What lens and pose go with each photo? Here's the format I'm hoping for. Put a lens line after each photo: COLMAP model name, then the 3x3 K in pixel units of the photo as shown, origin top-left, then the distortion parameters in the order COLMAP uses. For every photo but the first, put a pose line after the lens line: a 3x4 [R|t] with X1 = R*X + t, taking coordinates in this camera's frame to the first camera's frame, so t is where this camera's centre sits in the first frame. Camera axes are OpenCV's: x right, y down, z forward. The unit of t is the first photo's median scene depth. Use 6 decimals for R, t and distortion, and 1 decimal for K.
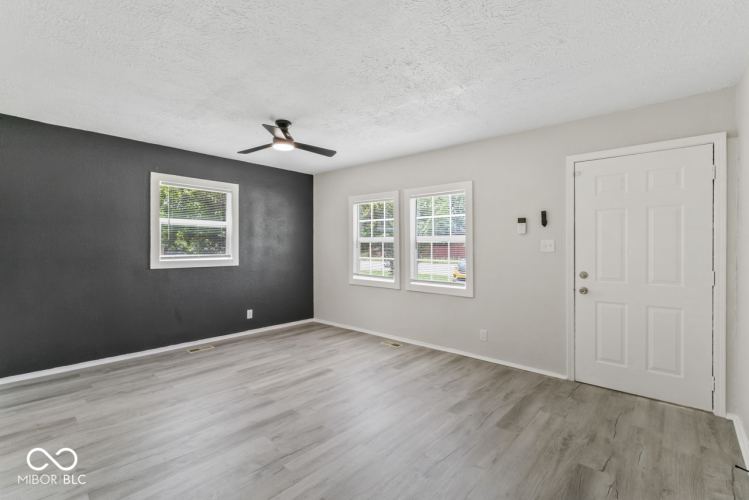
lens RADIAL K [[346.2, 0, 373.3], [0, 346.2, 245.8], [0, 0, 1]] dist [-0.002708, -0.000256]
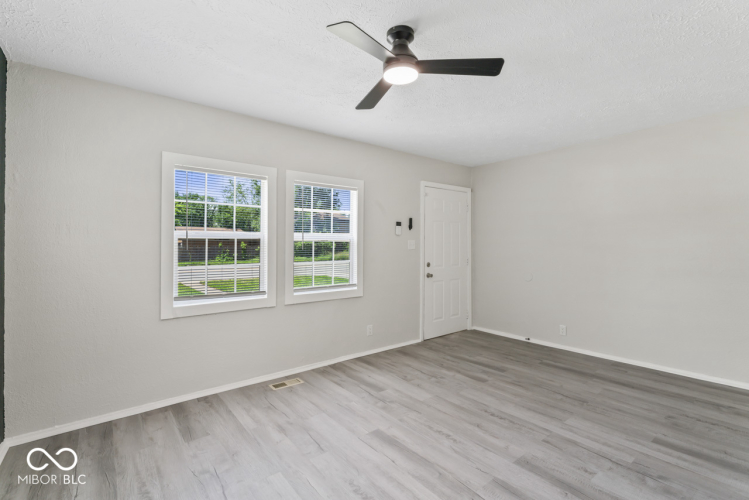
lens RADIAL K [[346.2, 0, 373.3], [0, 346.2, 245.8], [0, 0, 1]] dist [-0.002708, -0.000256]
pose [[0.167103, -0.006515, 0.985918, -0.807516], [0.001763, 0.999979, 0.006309, -0.004726], [-0.985938, 0.000684, 0.167111, 0.922677]]
